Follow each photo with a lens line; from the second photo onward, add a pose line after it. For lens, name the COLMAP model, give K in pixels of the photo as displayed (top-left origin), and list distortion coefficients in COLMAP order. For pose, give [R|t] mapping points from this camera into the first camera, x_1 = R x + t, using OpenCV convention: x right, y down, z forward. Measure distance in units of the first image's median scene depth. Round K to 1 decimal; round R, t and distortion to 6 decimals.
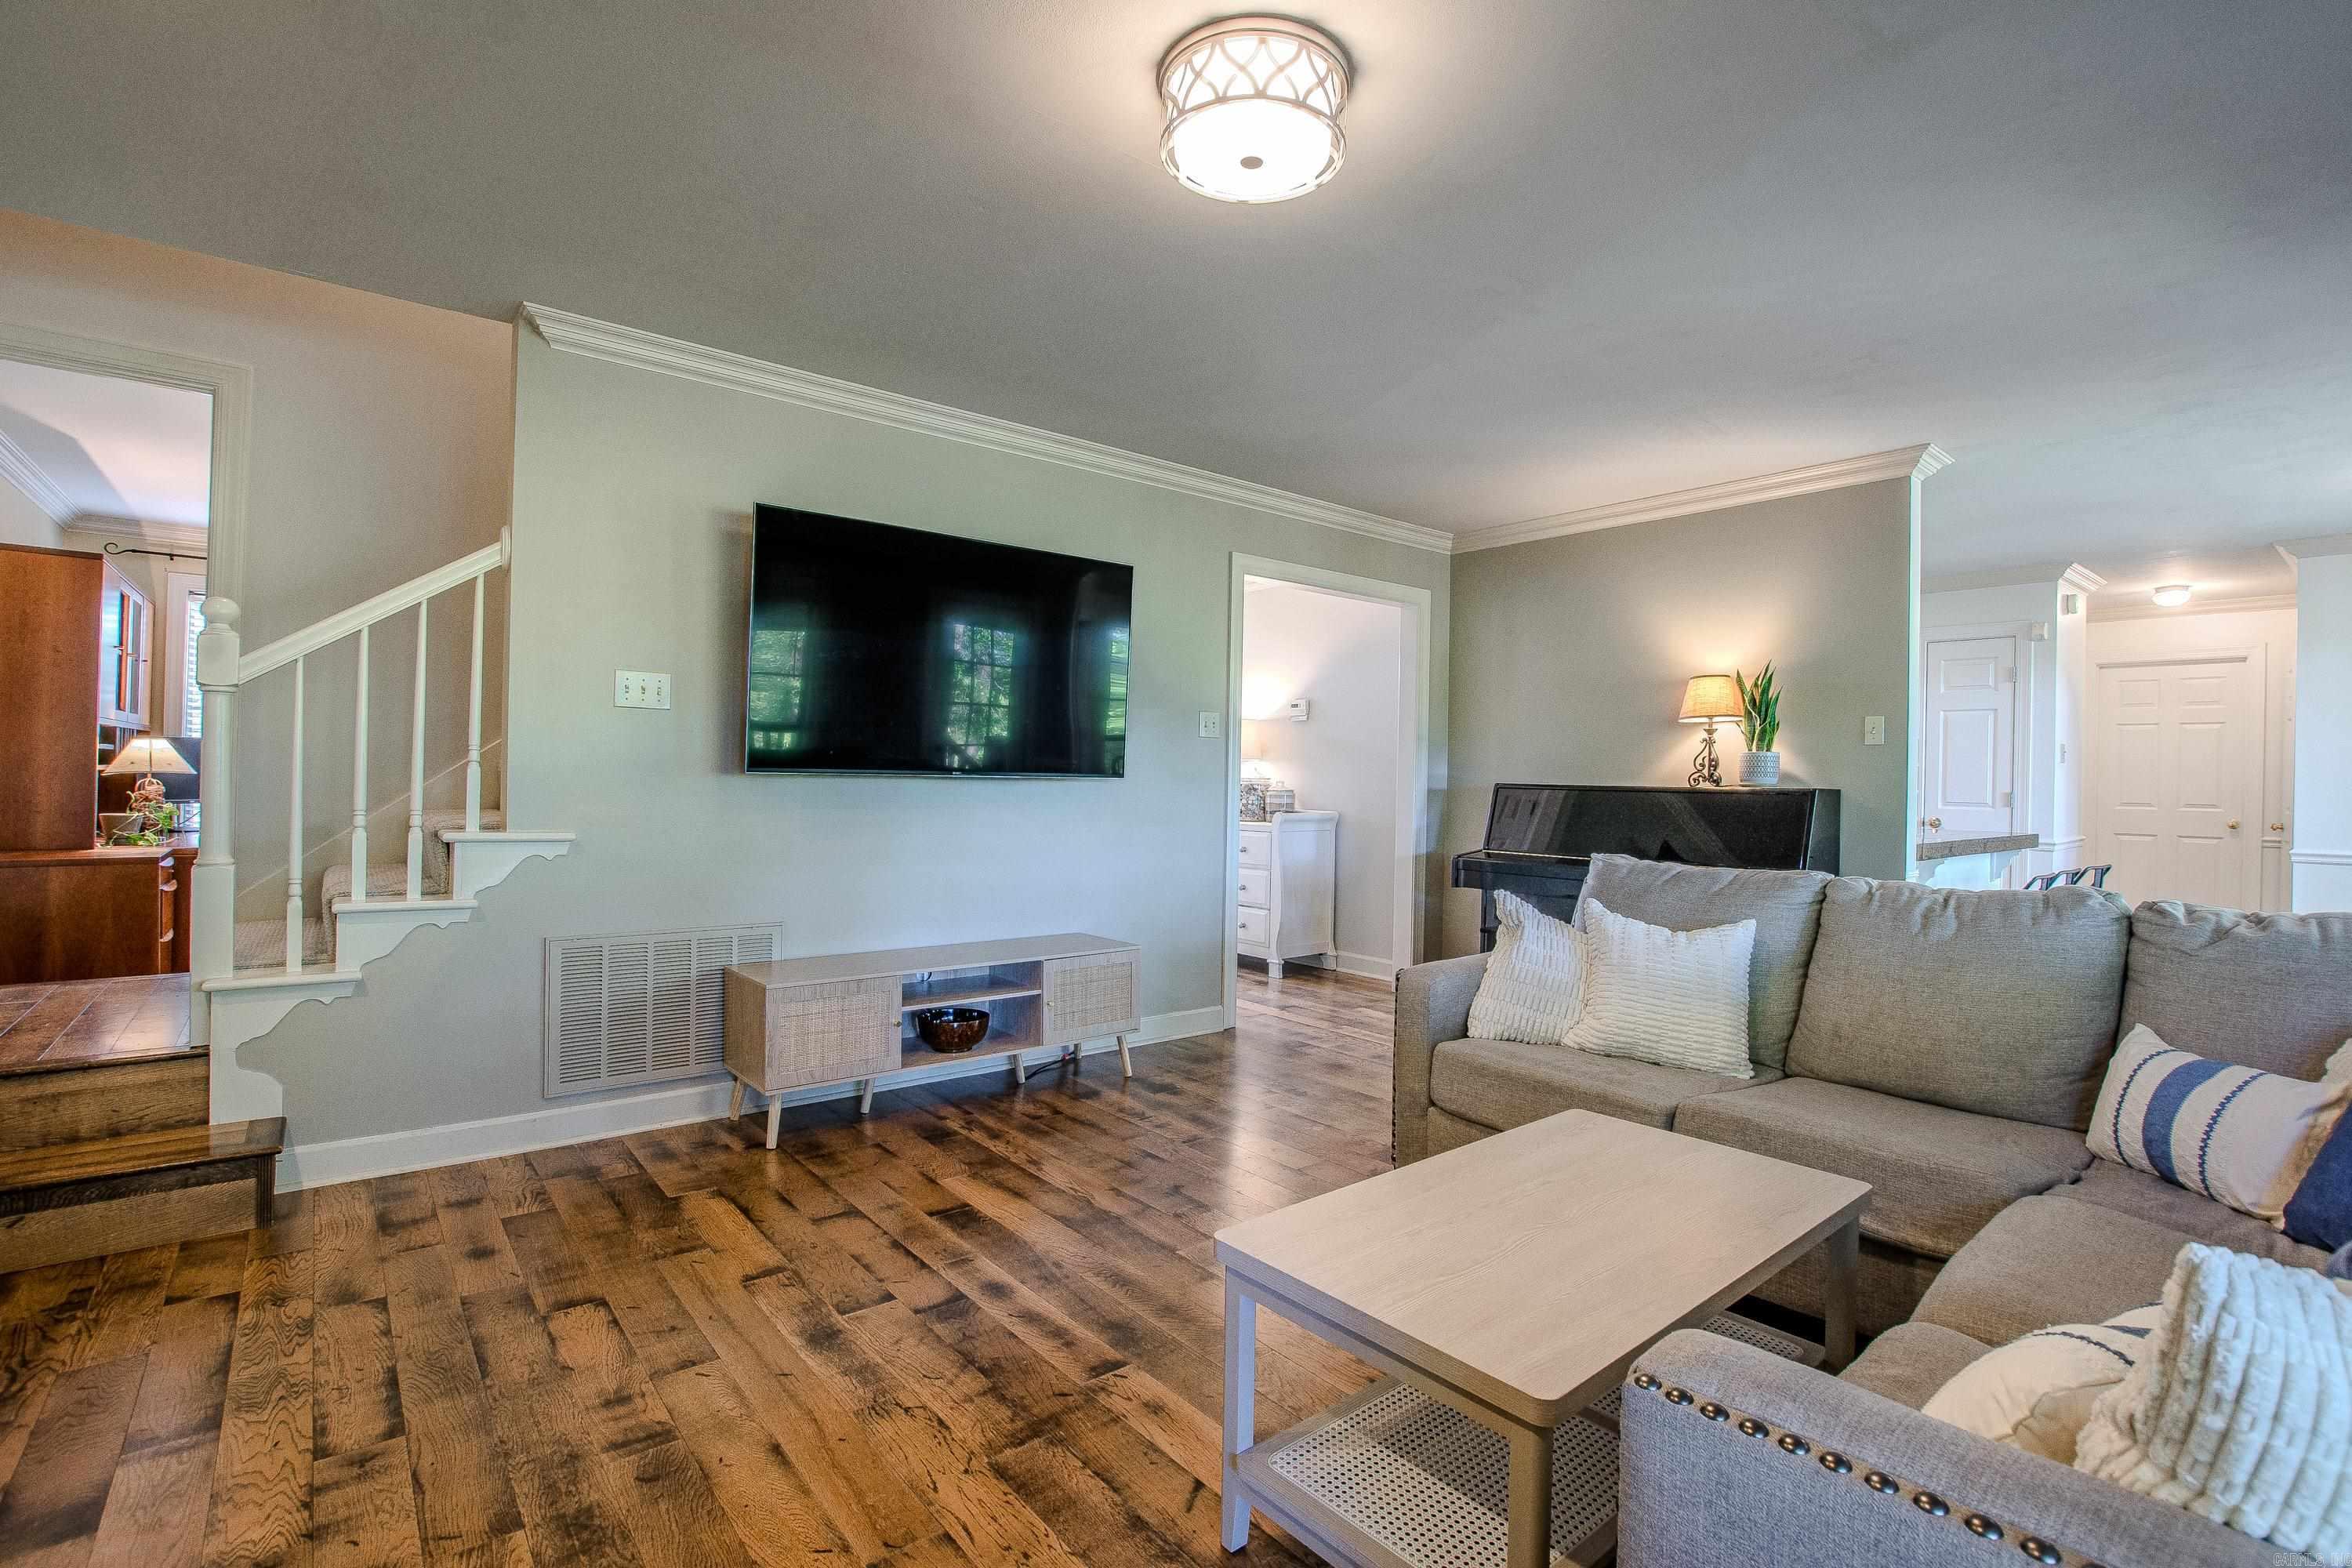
lens RADIAL K [[1071.8, 0, 1231.3], [0, 1071.8, 764.7], [0, 0, 1]] dist [-0.010125, -0.000530]
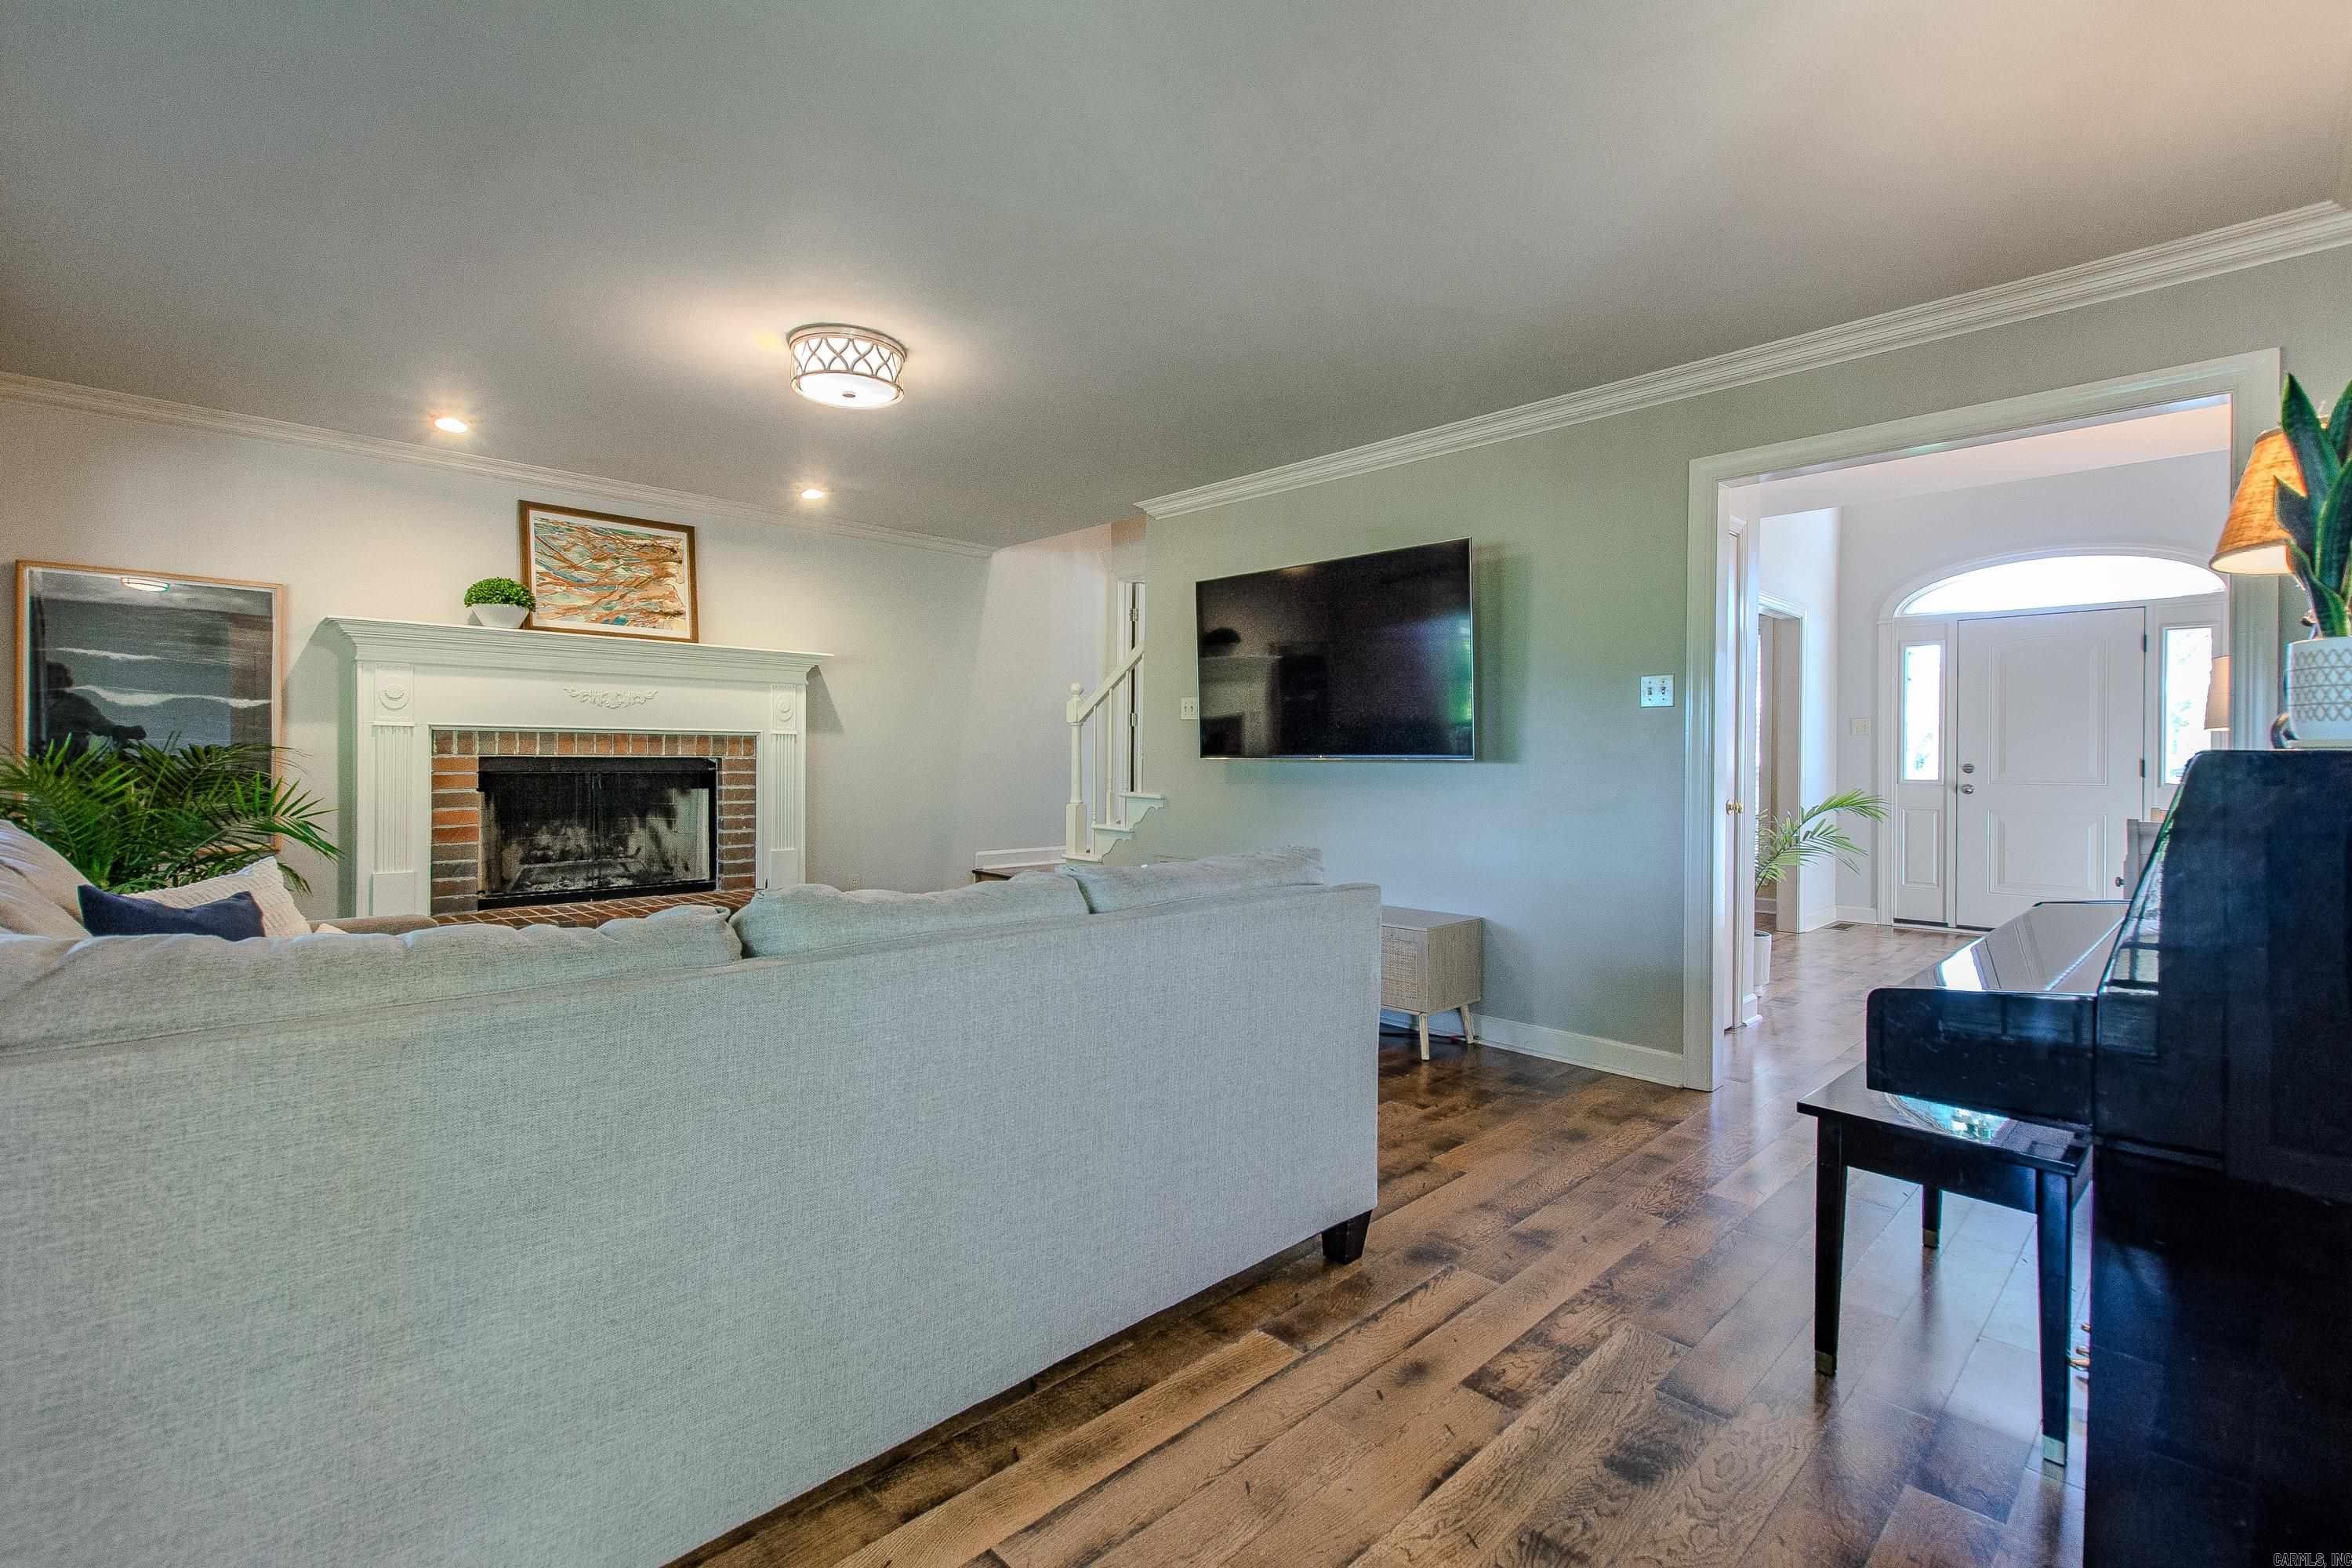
lens RADIAL K [[1071.8, 0, 1193.8], [0, 1071.8, 762.9], [0, 0, 1]] dist [-0.010125, -0.000530]
pose [[0.105688, -0.015349, -0.994281, 1.443190], [0.010363, 0.999844, -0.014334, 0.045920], [0.994345, -0.008788, 0.105830, 1.135472]]
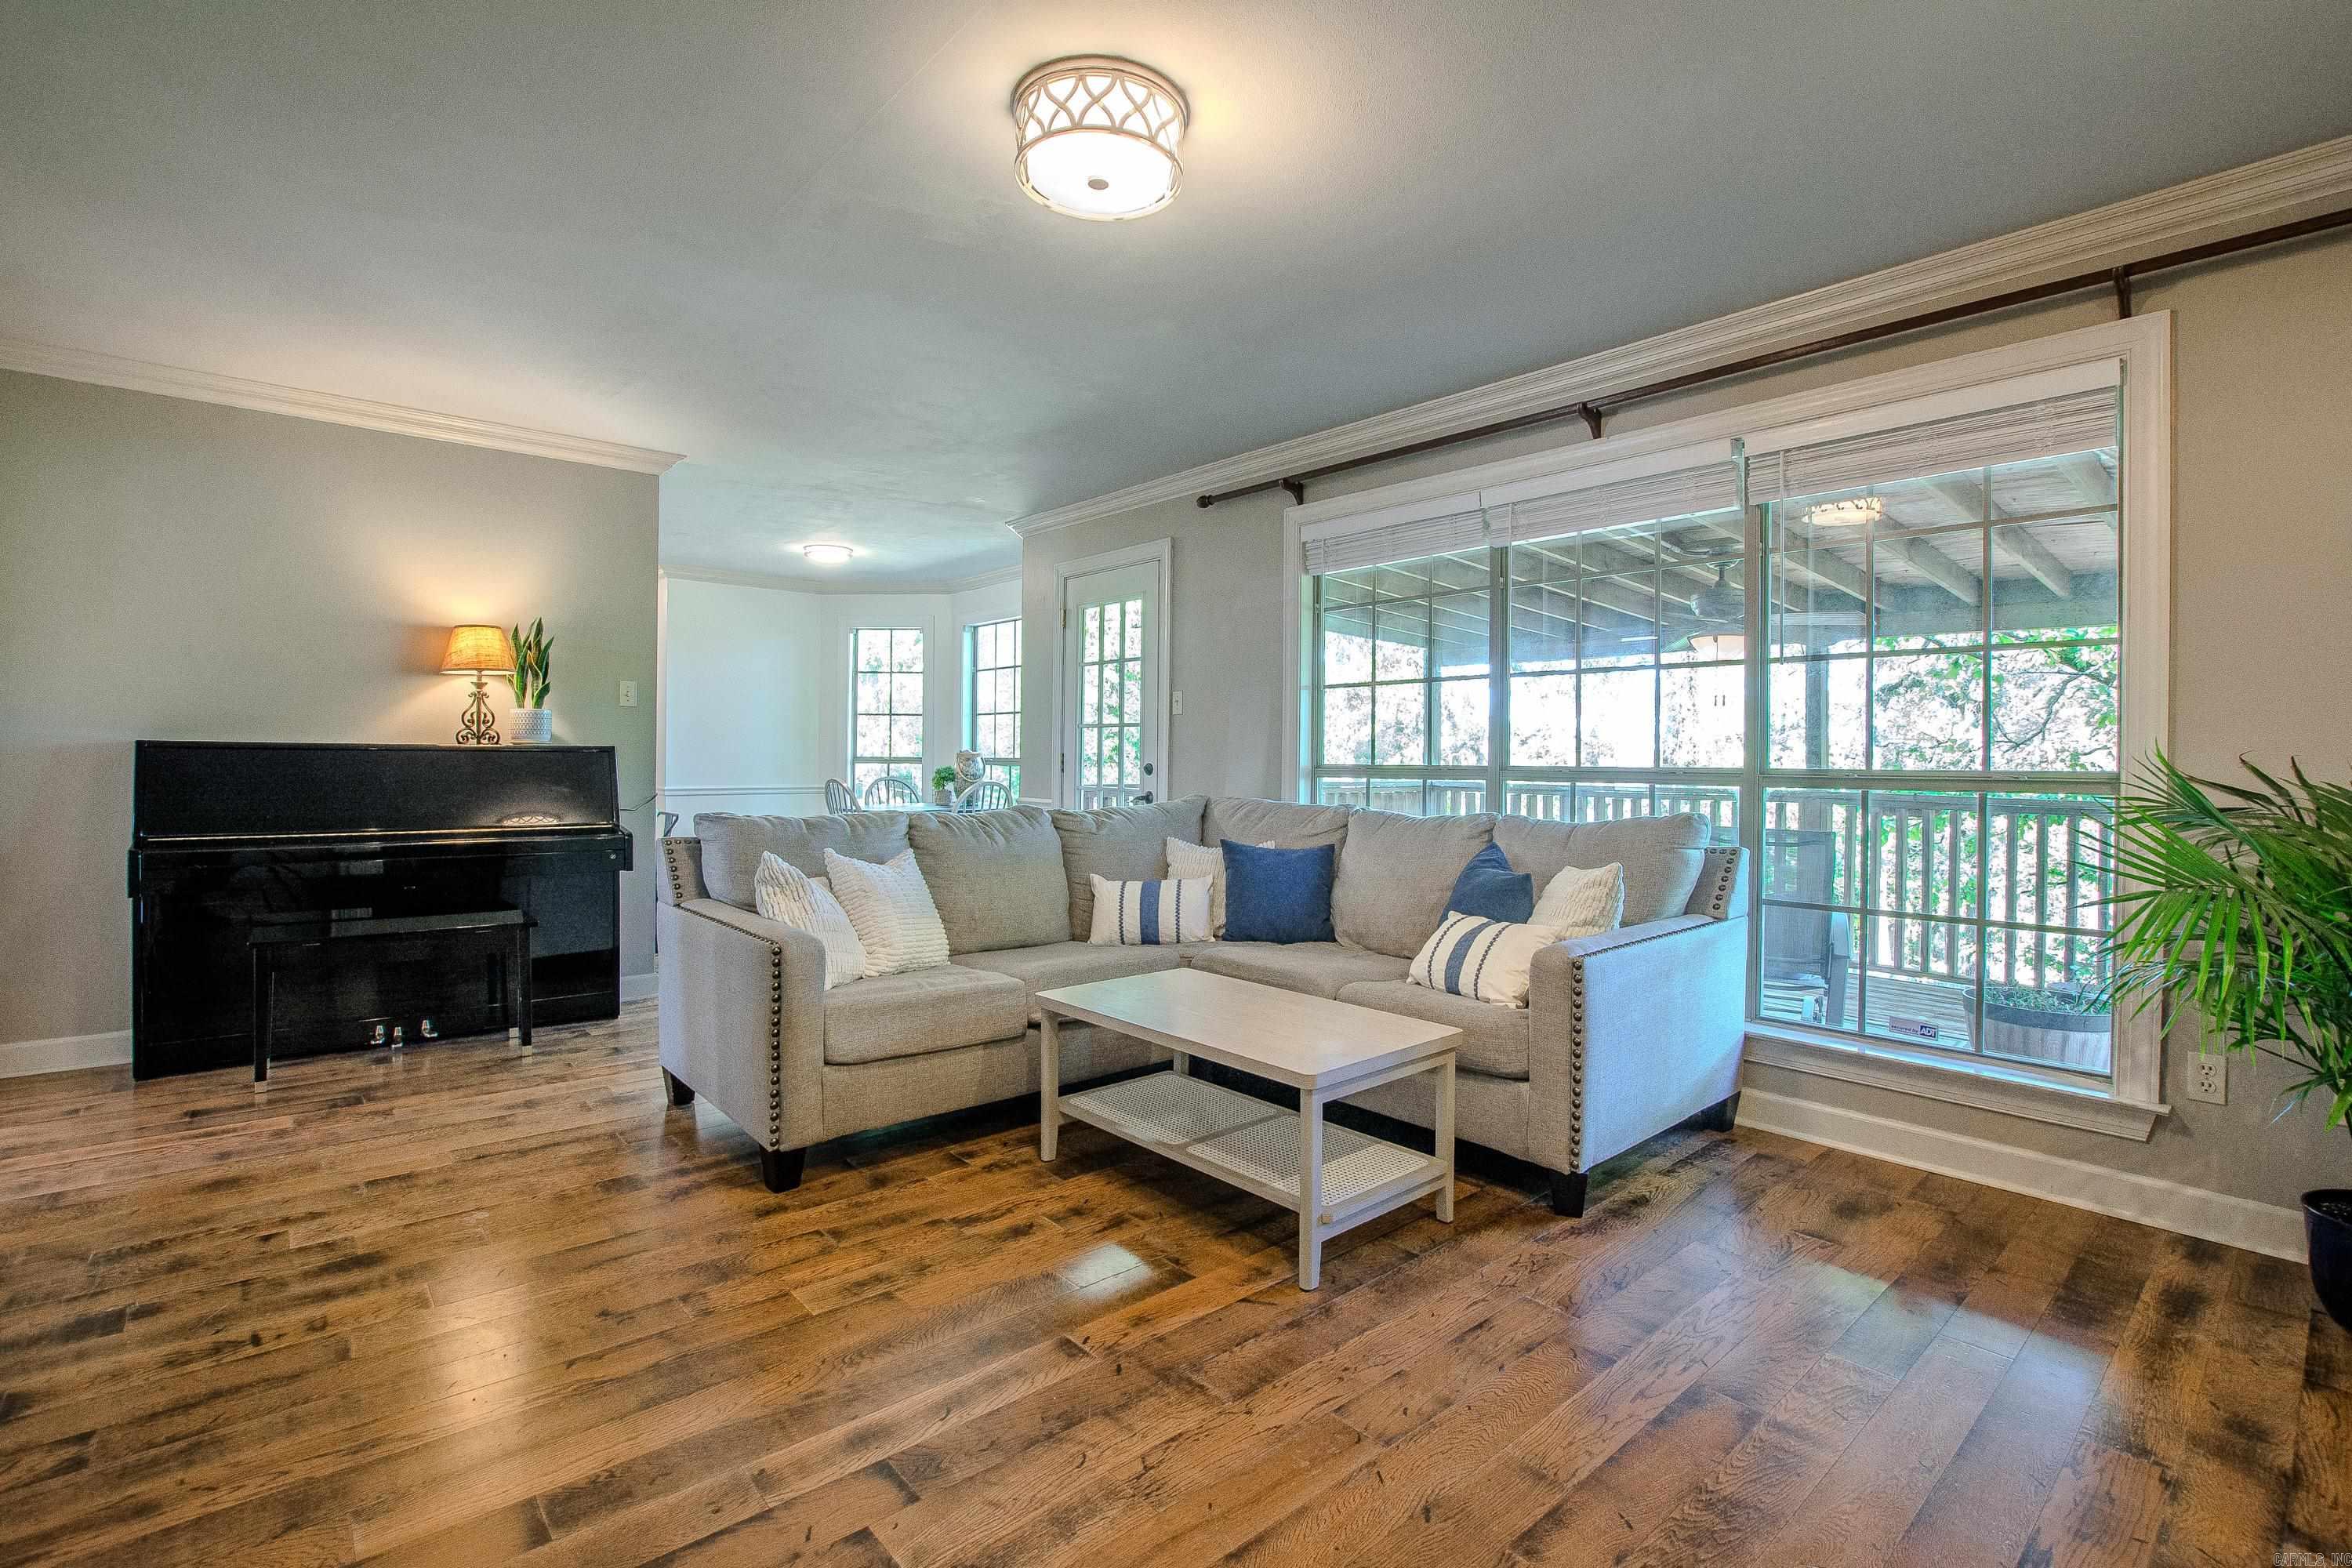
lens RADIAL K [[1071.8, 0, 1120.0], [0, 1071.8, 740.6], [0, 0, 1]] dist [-0.010125, -0.000530]
pose [[0.034889, -0.005558, 0.999376, -0.900738], [-0.023812, 0.999696, 0.006391, -0.003967], [-0.999107, -0.024020, 0.034746, 0.763701]]
